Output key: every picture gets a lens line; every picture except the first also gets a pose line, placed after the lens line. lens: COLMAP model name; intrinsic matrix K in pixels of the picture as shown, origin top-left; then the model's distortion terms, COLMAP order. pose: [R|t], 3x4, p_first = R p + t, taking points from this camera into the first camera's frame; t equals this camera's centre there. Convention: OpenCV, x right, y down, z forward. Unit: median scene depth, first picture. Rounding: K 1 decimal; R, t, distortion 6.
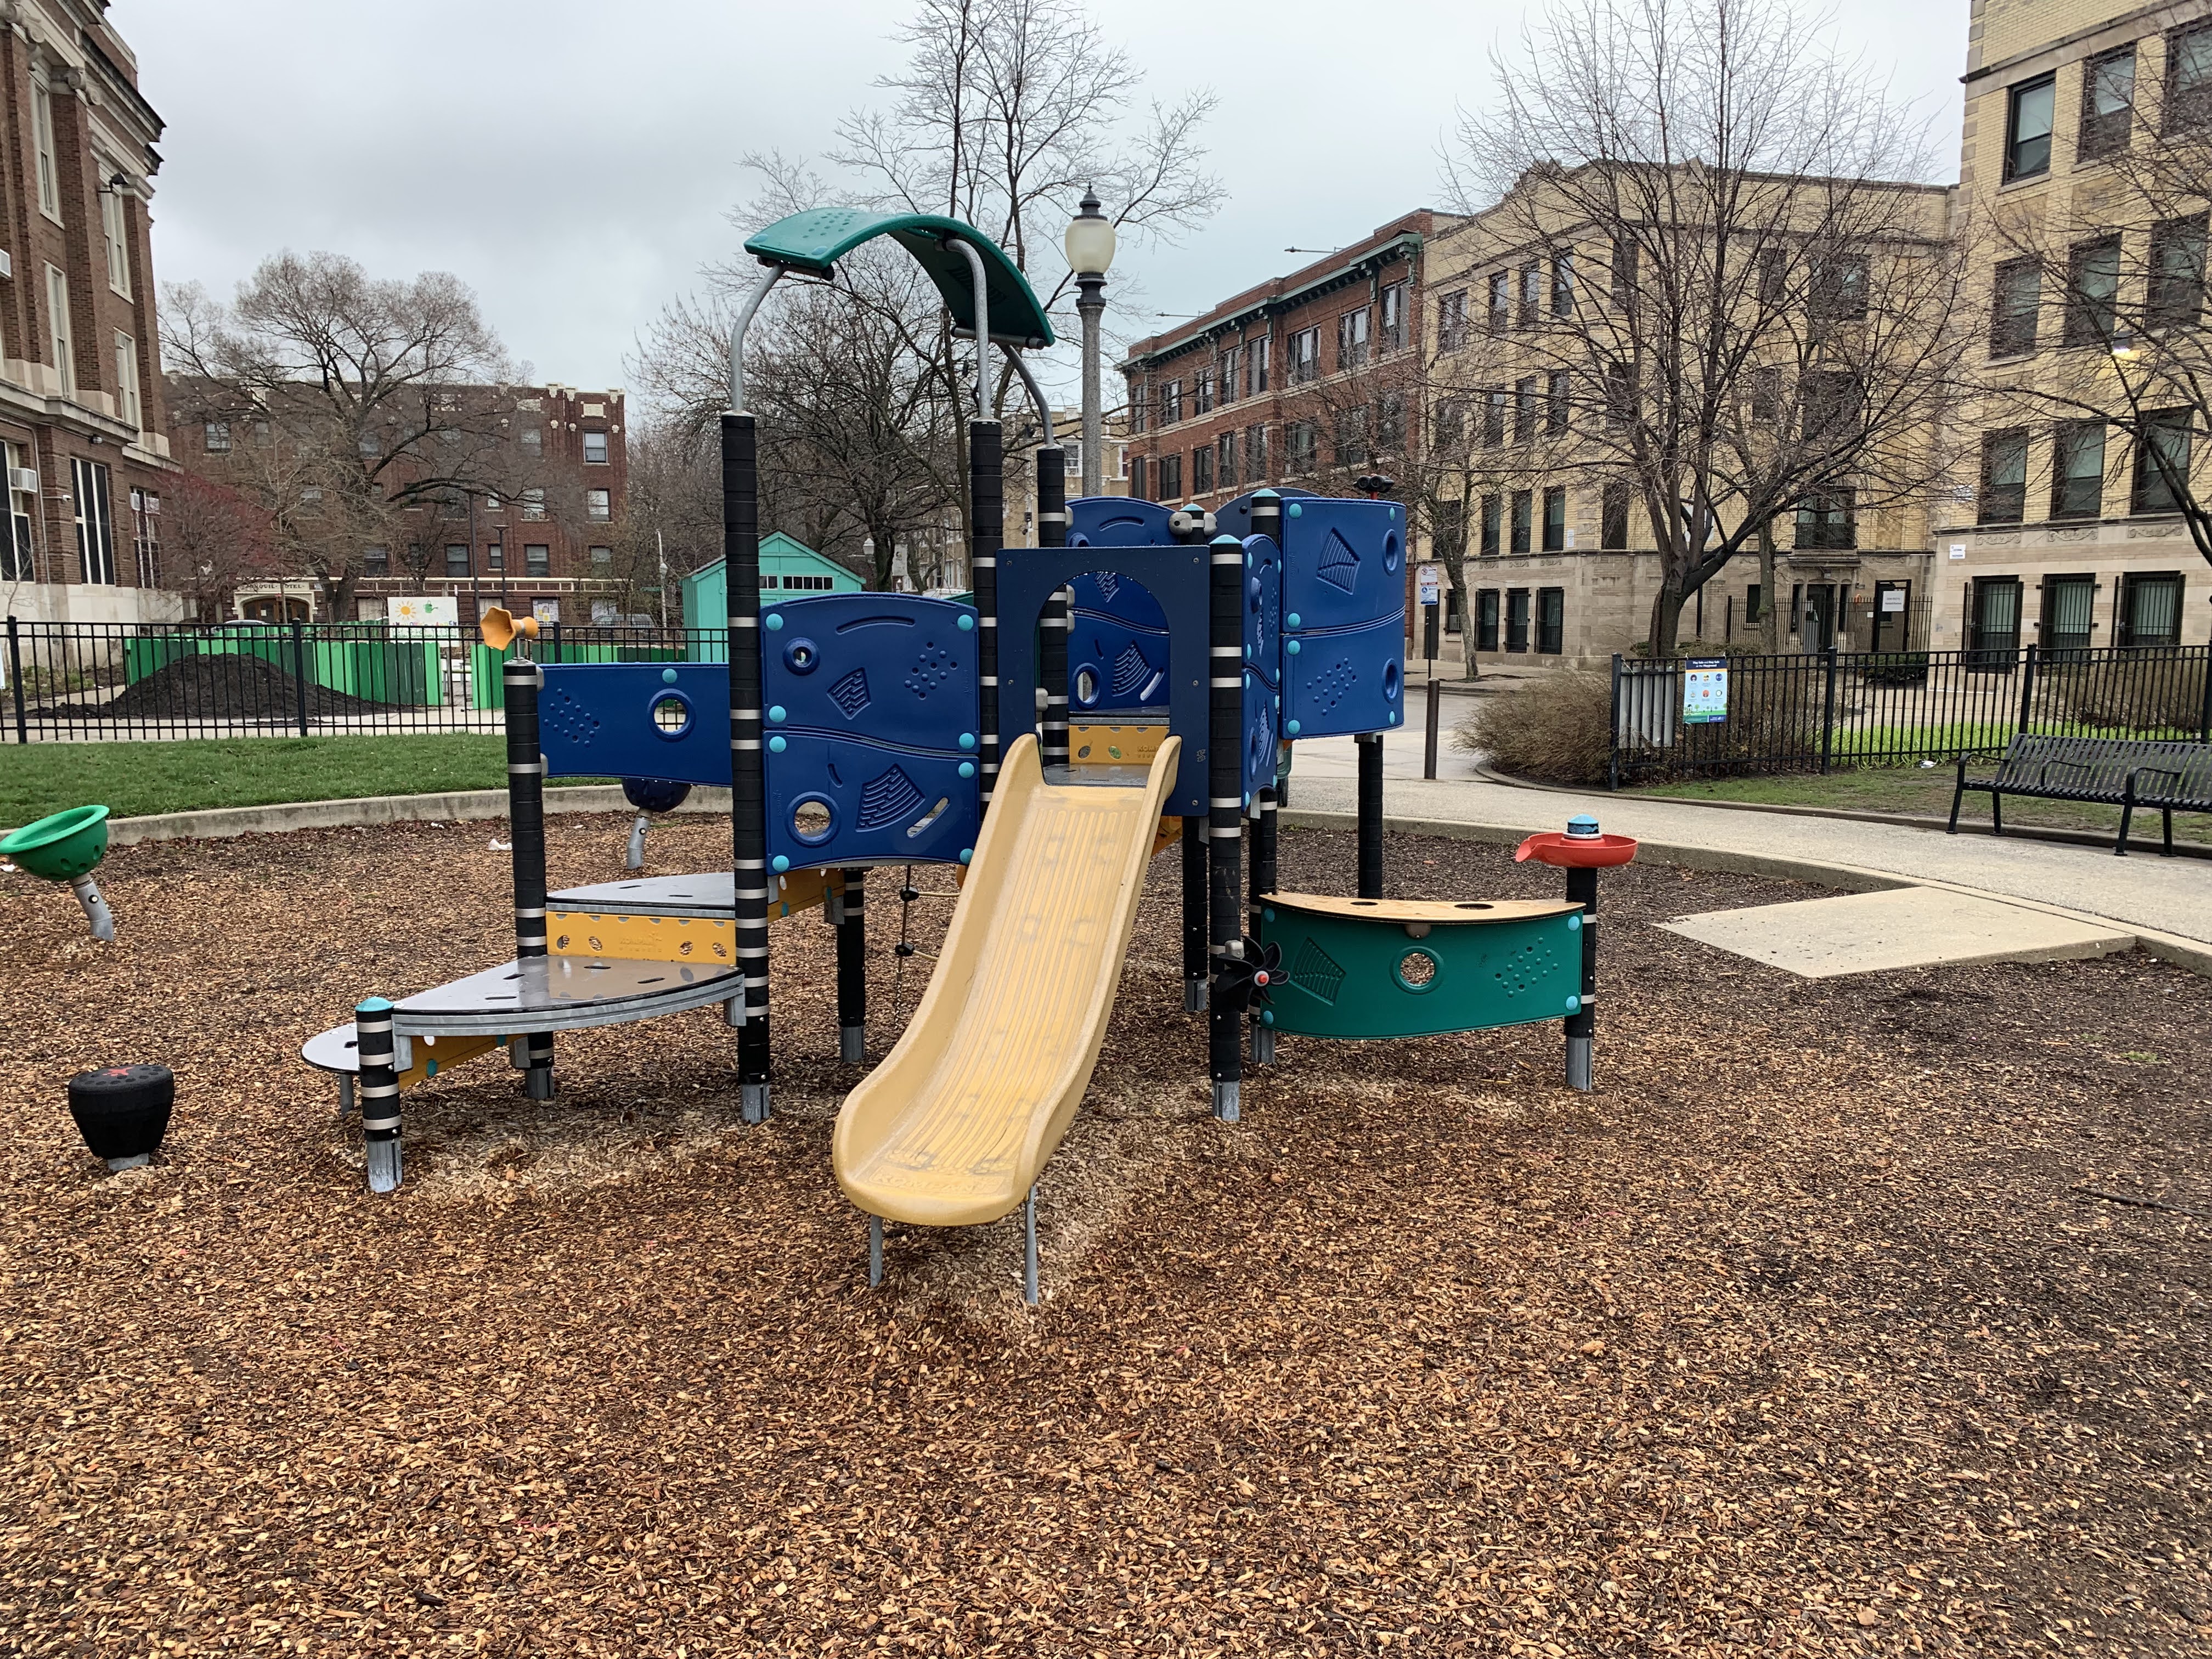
lens RADIAL K [[1699.9, 0, 1071.5], [0, 1699.9, 870.0], [0, 0, 1]] dist [0.017312, -0.004299]
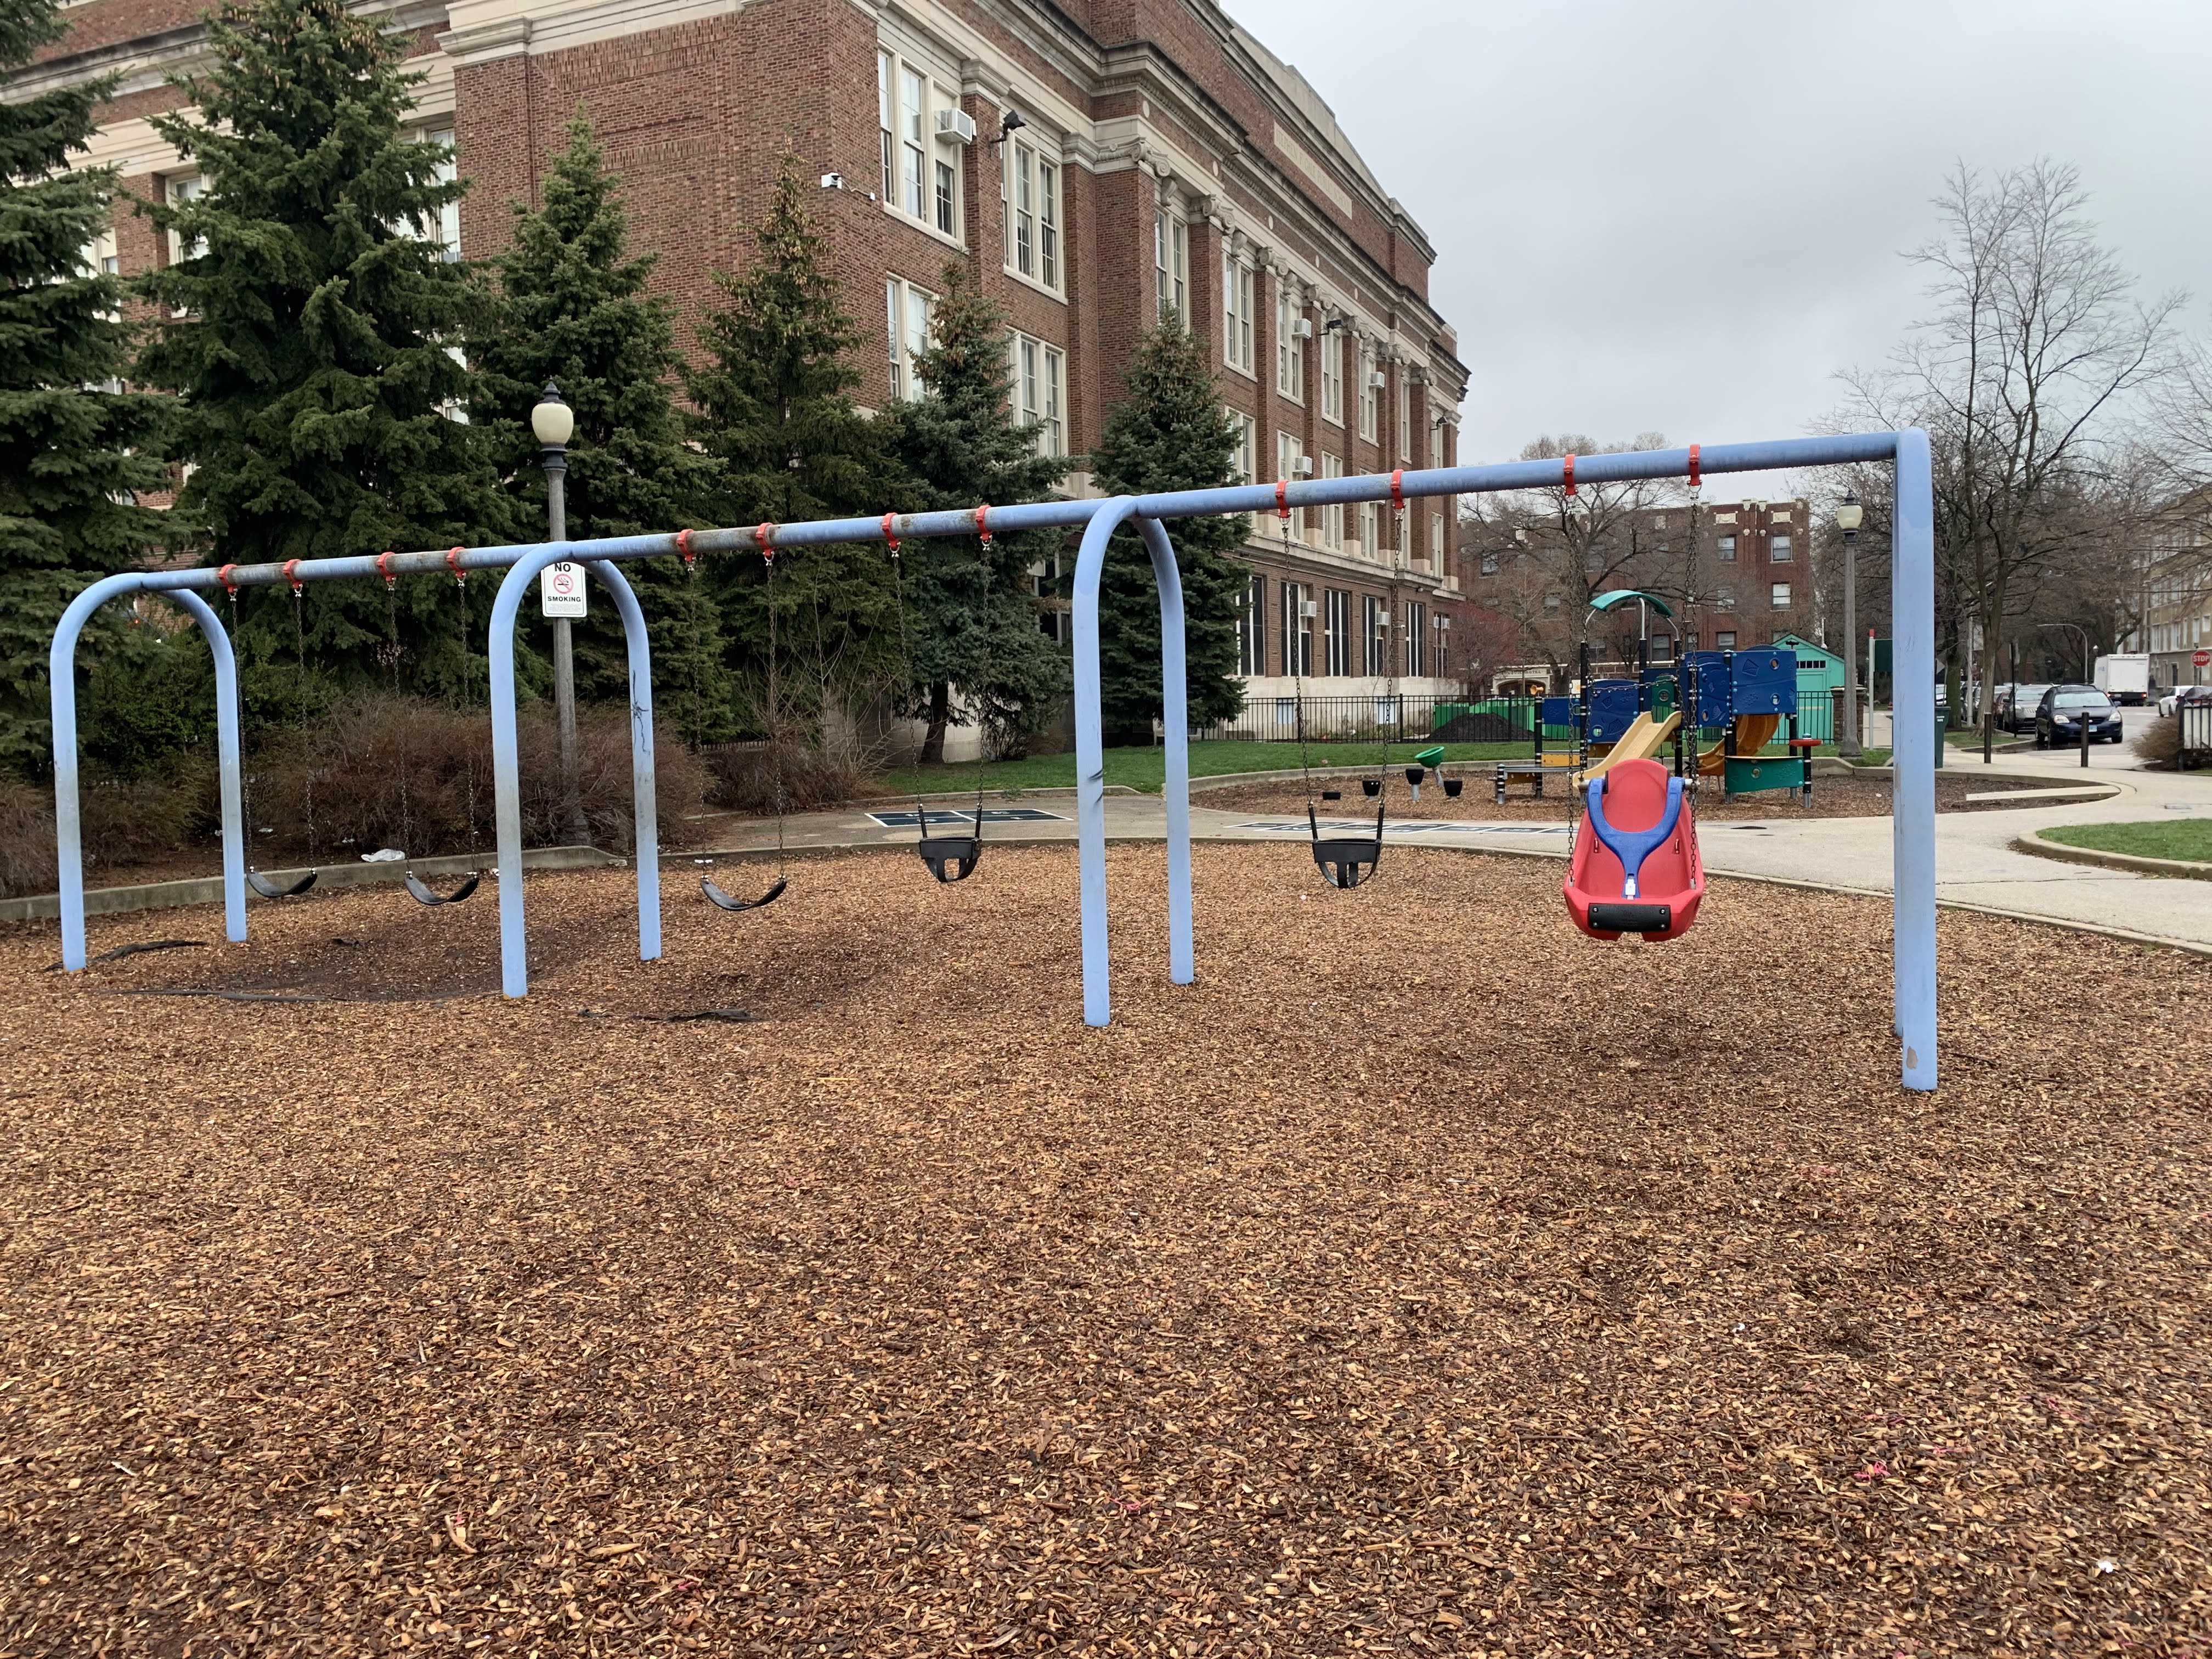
lens RADIAL K [[1699.9, 0, 1102.2], [0, 1699.9, 820.8], [0, 0, 1]] dist [0.017312, -0.004299]
pose [[0.778545, 0.027280, -0.626996, 0.139270], [-0.073052, 0.996203, -0.047365, 0.043474], [0.623323, 0.082679, 0.777581, -0.275782]]
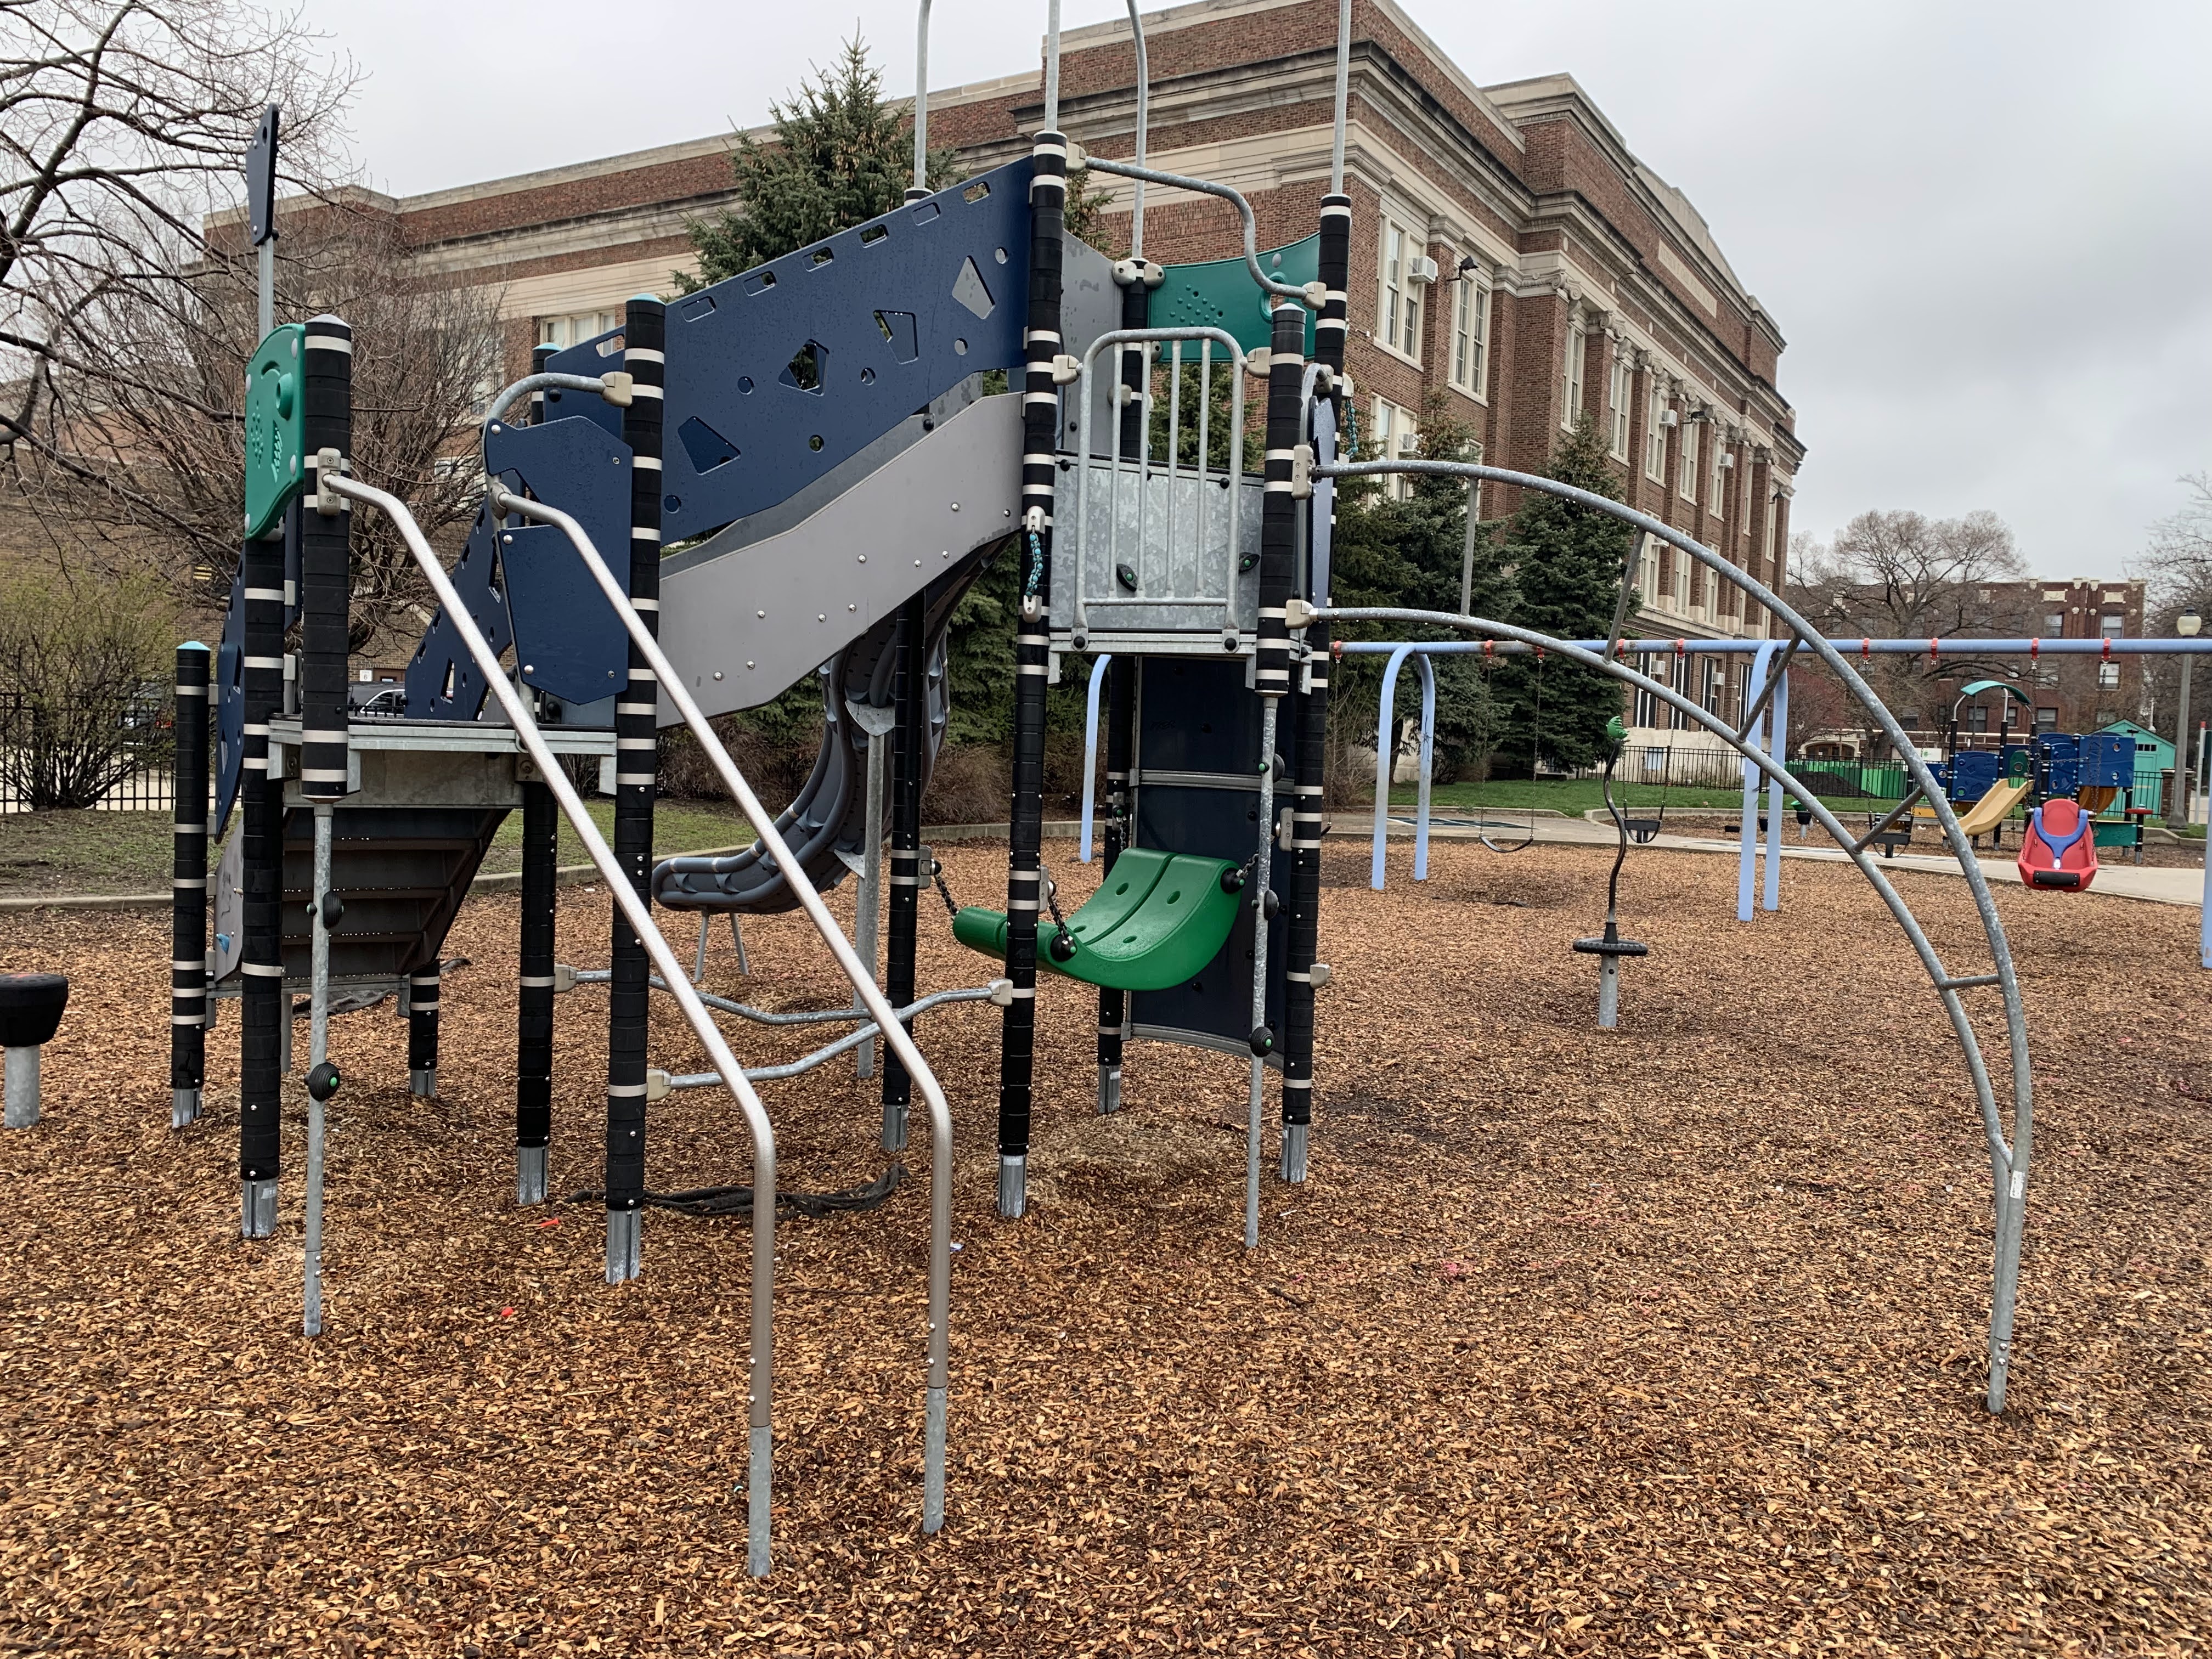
lens RADIAL K [[1699.9, 0, 1108.1], [0, 1699.9, 808.1], [0, 0, 1]] dist [0.017312, -0.004299]
pose [[0.678300, 0.063356, -0.732048, 0.174690], [-0.150394, 0.987155, -0.053917, 0.063726], [0.719229, 0.146667, 0.679116, -0.408291]]
